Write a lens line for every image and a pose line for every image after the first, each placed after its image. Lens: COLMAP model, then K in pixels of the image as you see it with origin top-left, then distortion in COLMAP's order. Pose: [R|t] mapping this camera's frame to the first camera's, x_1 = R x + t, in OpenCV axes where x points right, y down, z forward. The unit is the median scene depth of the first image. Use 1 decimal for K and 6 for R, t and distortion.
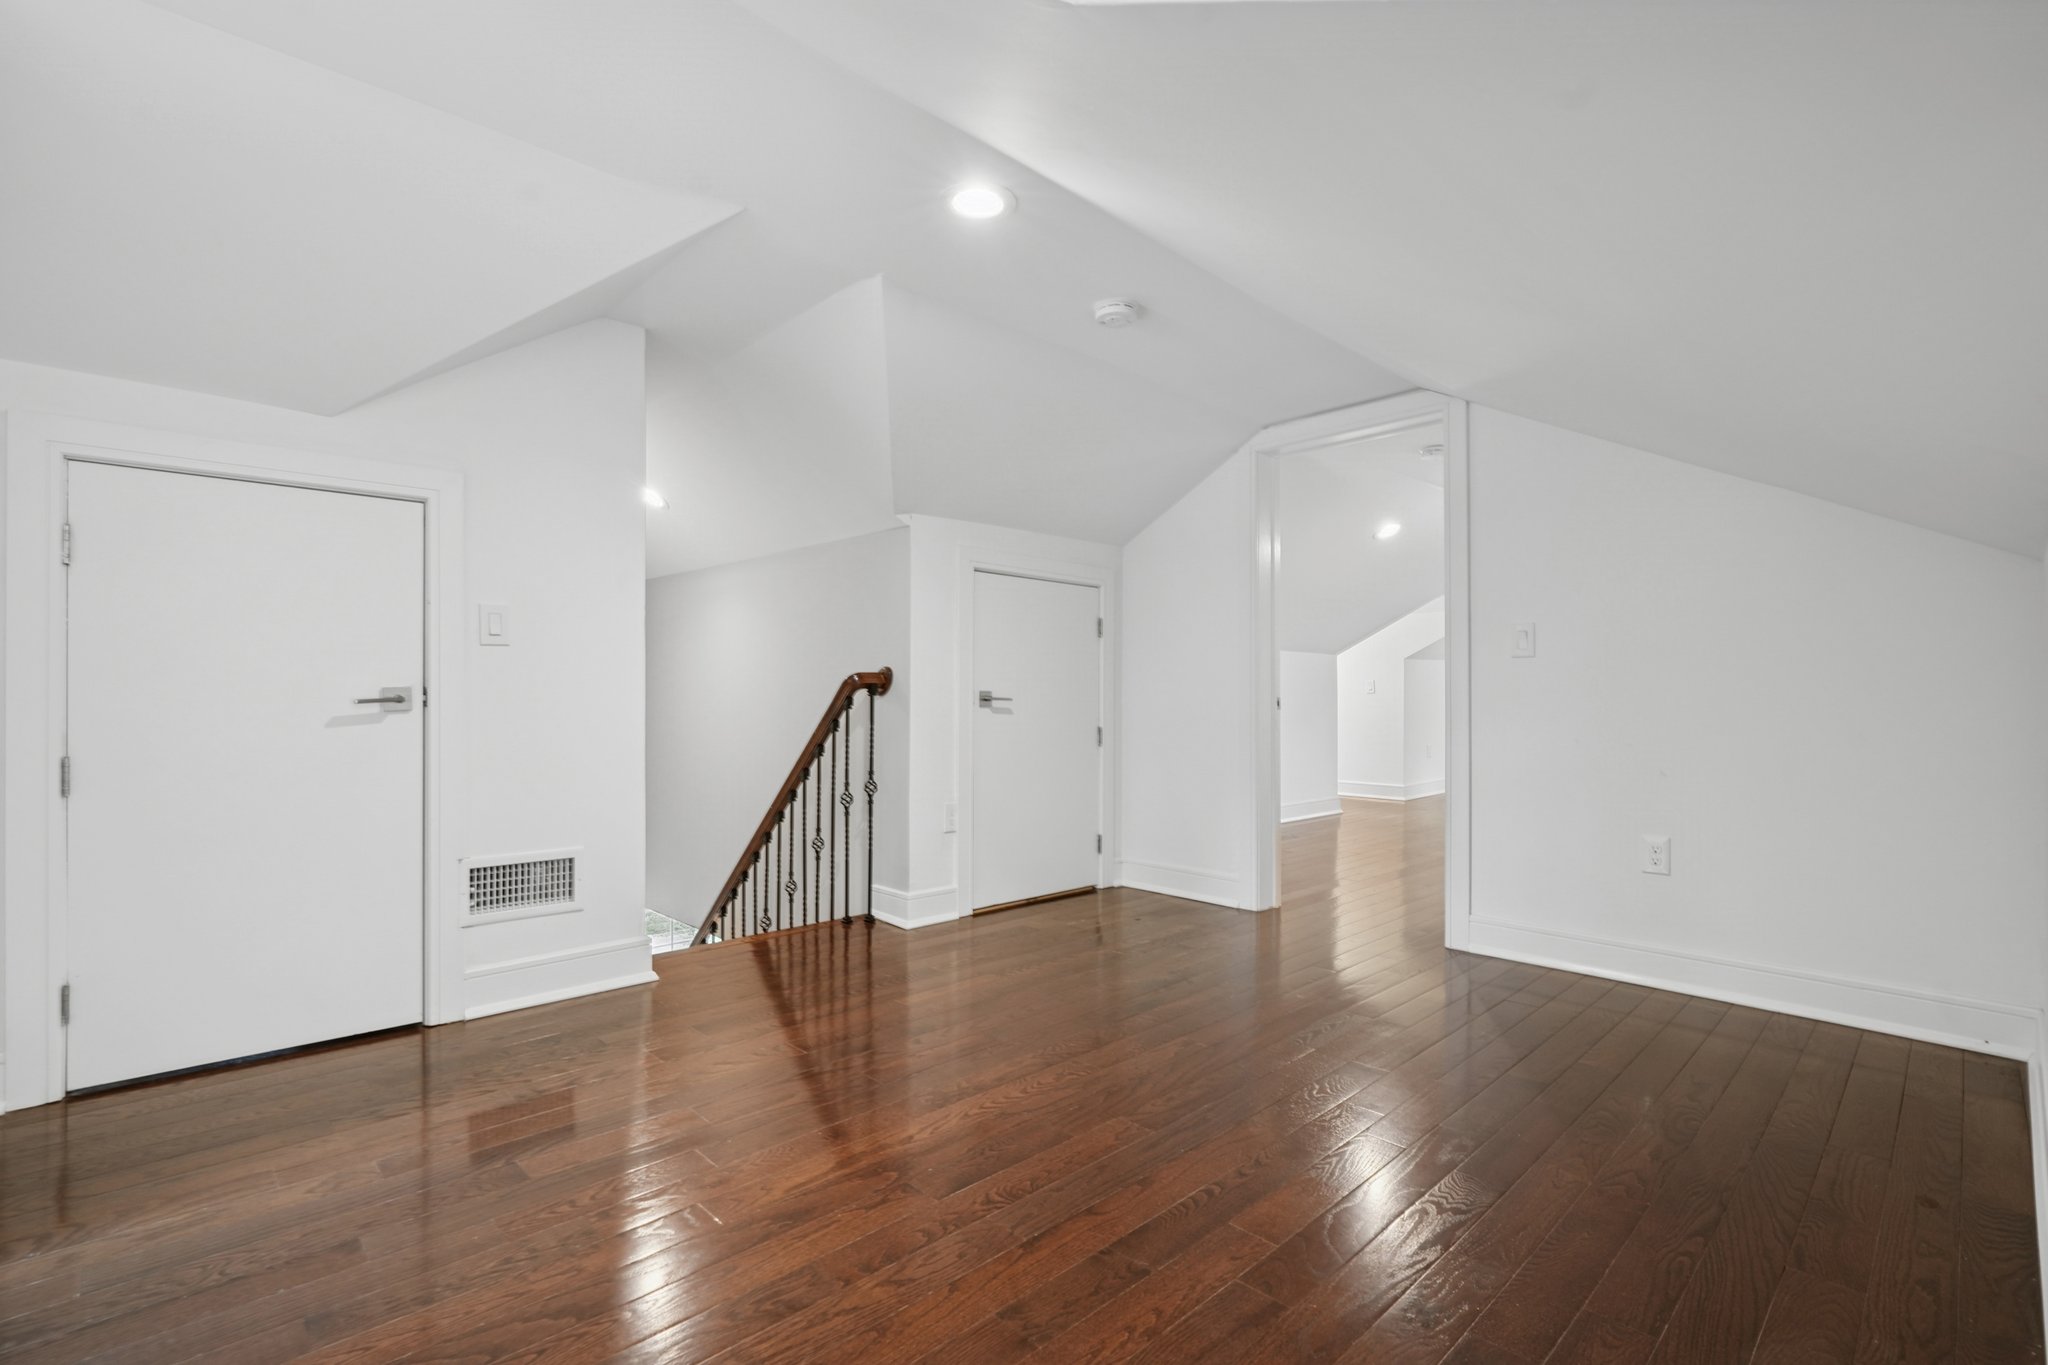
lens RADIAL K [[936.1, 0, 1027.9], [0, 936.1, 692.6], [0, 0, 1]] dist [-0.013347, -0.002692]
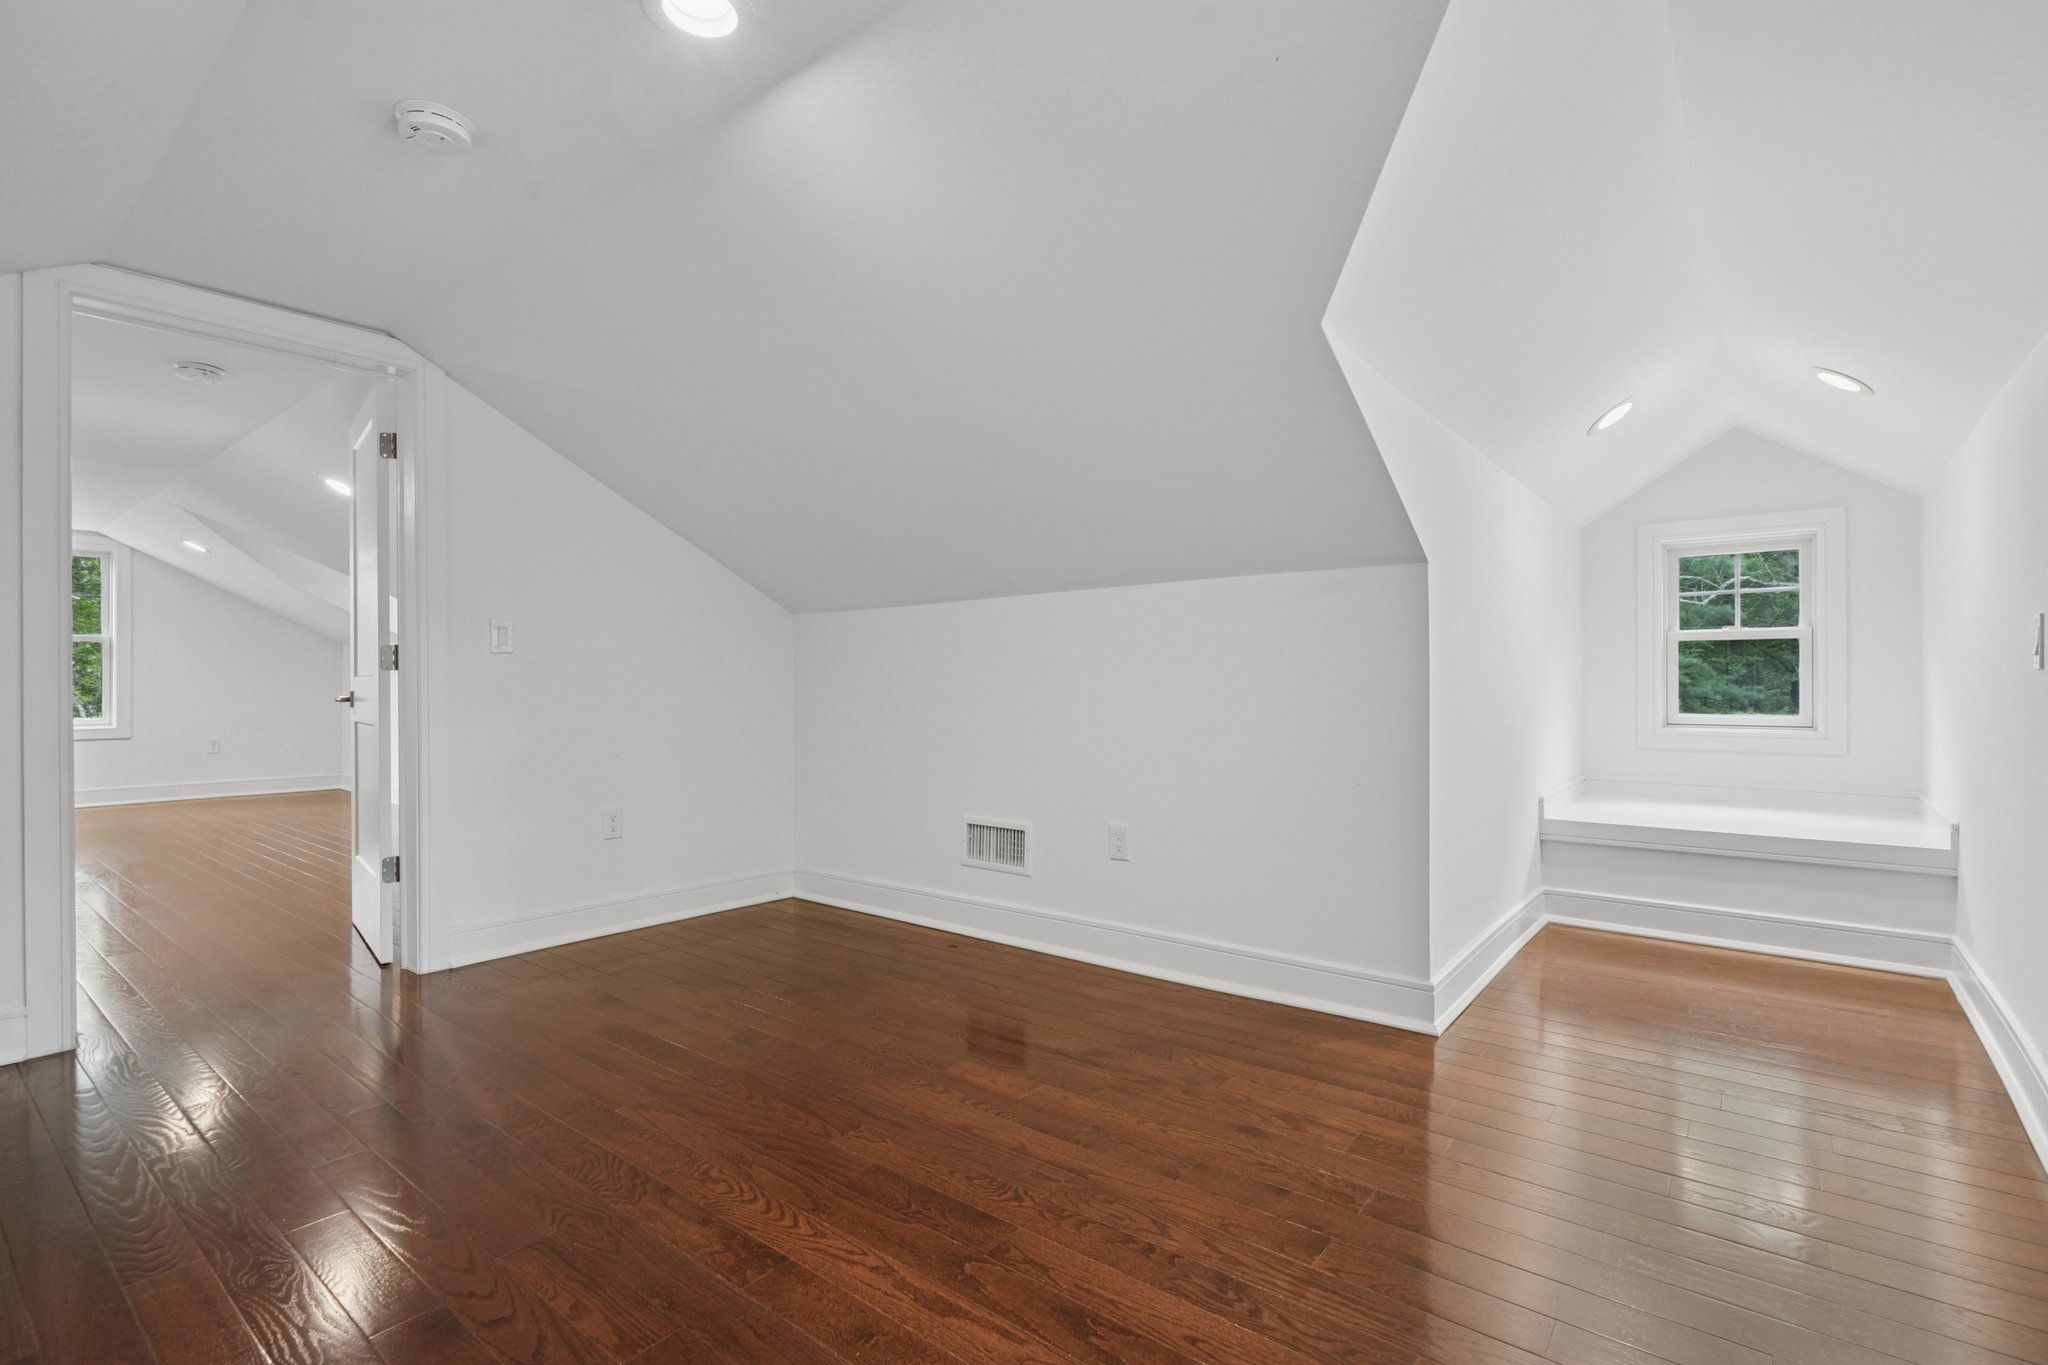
lens RADIAL K [[936.1, 0, 1031.2], [0, 936.1, 676.3], [0, 0, 1]] dist [-0.013347, -0.002692]
pose [[-0.124550, -0.002732, 0.992210, -0.721328], [-0.000438, 0.999996, 0.002699, -0.019096], [-0.992213, -0.000098, -0.124551, 0.760859]]
